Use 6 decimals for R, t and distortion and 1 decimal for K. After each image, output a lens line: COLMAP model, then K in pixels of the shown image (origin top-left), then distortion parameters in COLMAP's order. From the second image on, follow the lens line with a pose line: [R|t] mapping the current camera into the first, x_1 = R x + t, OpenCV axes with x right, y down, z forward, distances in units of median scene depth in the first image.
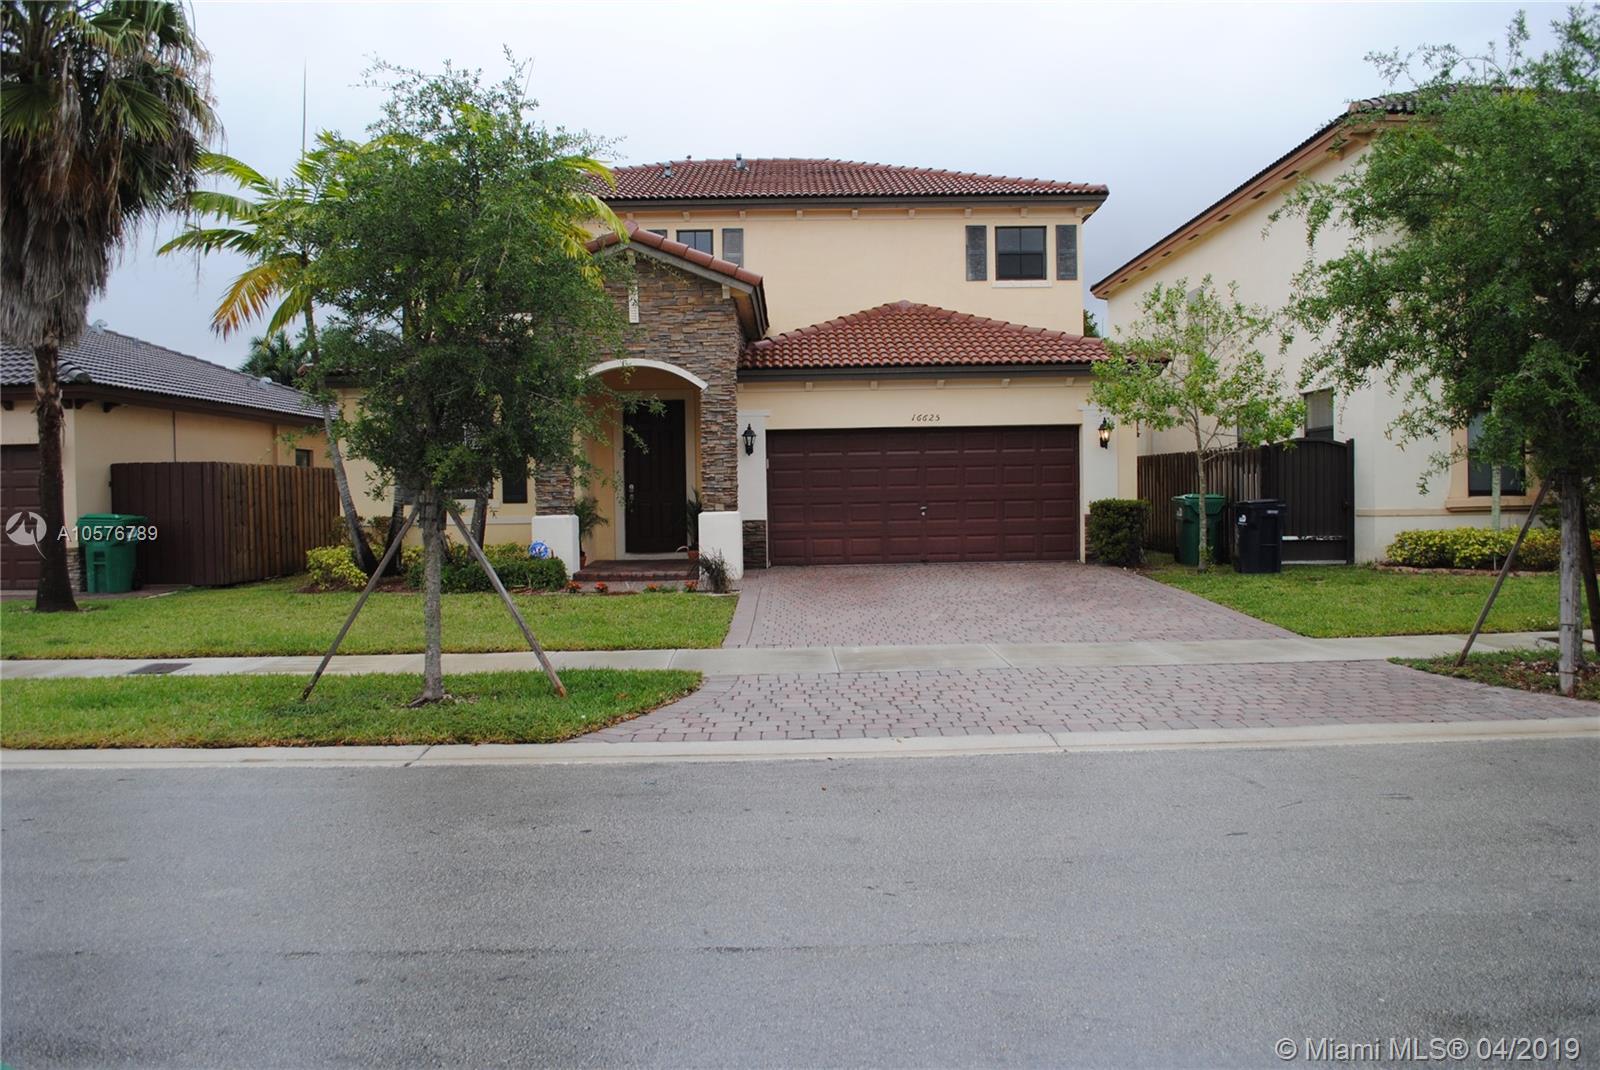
lens RADIAL K [[1265.5, 0, 800.0], [0, 1265.5, 535.0], [0, 0, 1]] dist [-0.090272, -0.001295]
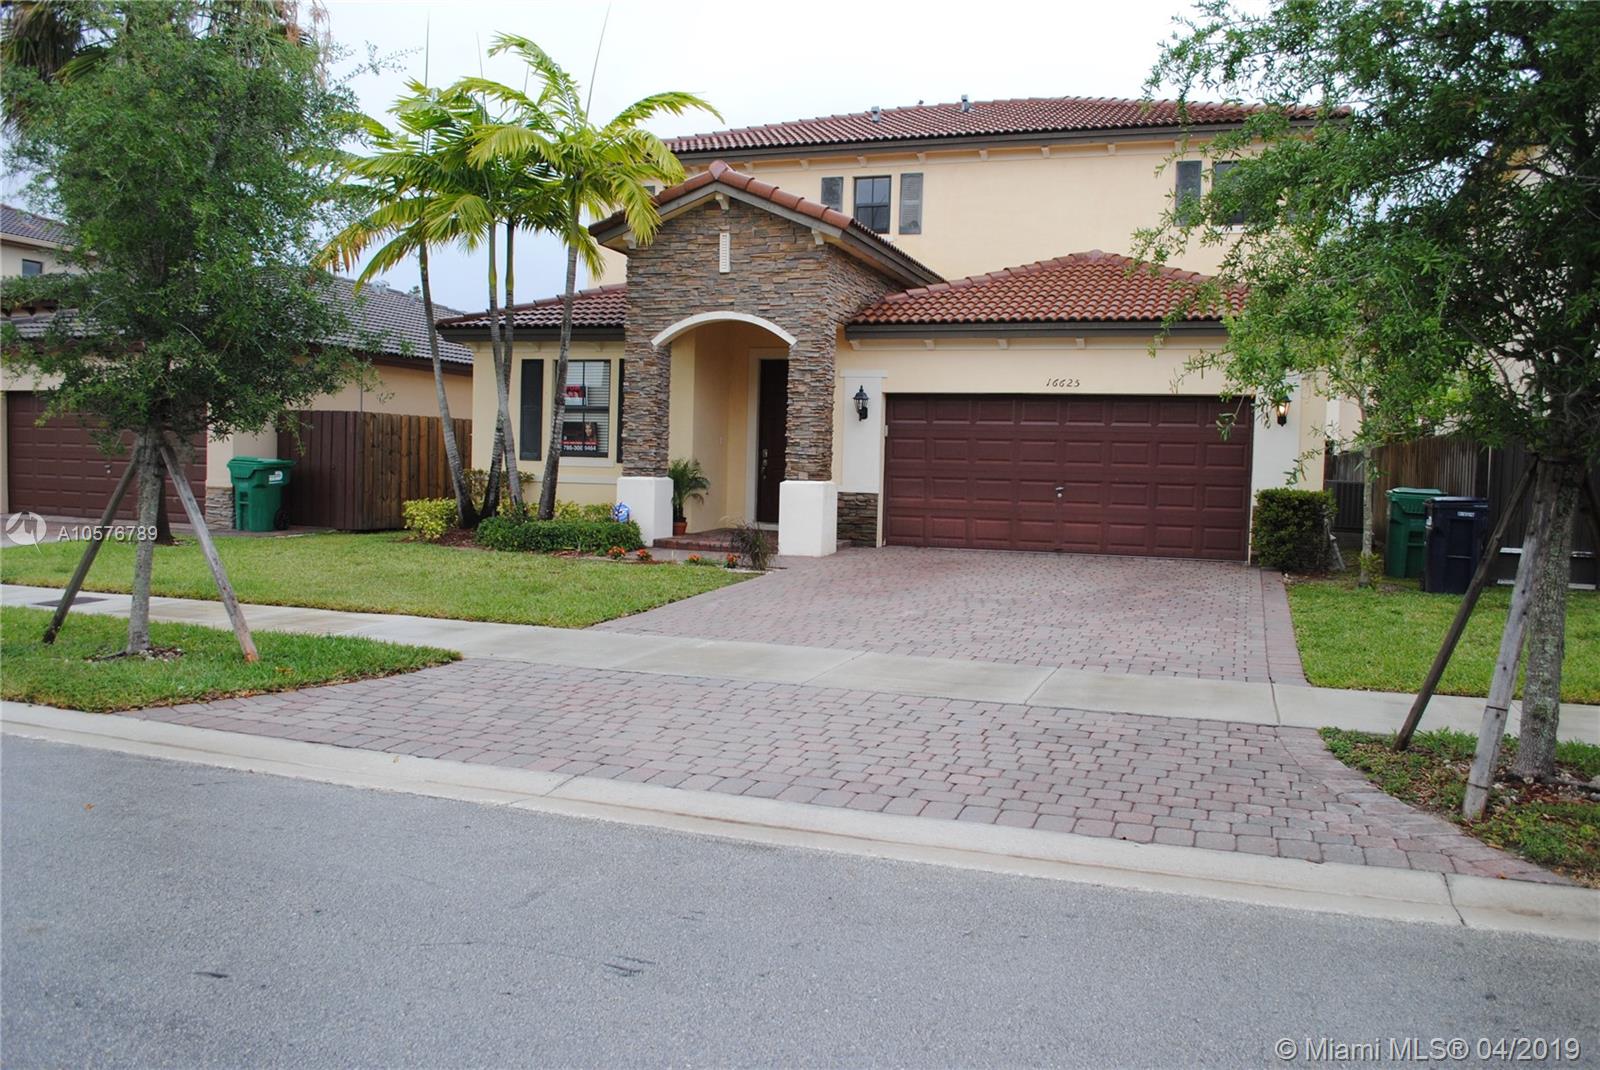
lens RADIAL K [[1265.5, 0, 800.0], [0, 1265.5, 535.0], [0, 0, 1]] dist [-0.090272, -0.001295]
pose [[0.939195, 0.059478, -0.338194, 0.239210], [-0.052627, 0.998181, 0.029398, -0.006142], [0.339328, -0.009813, 0.940617, 0.144897]]
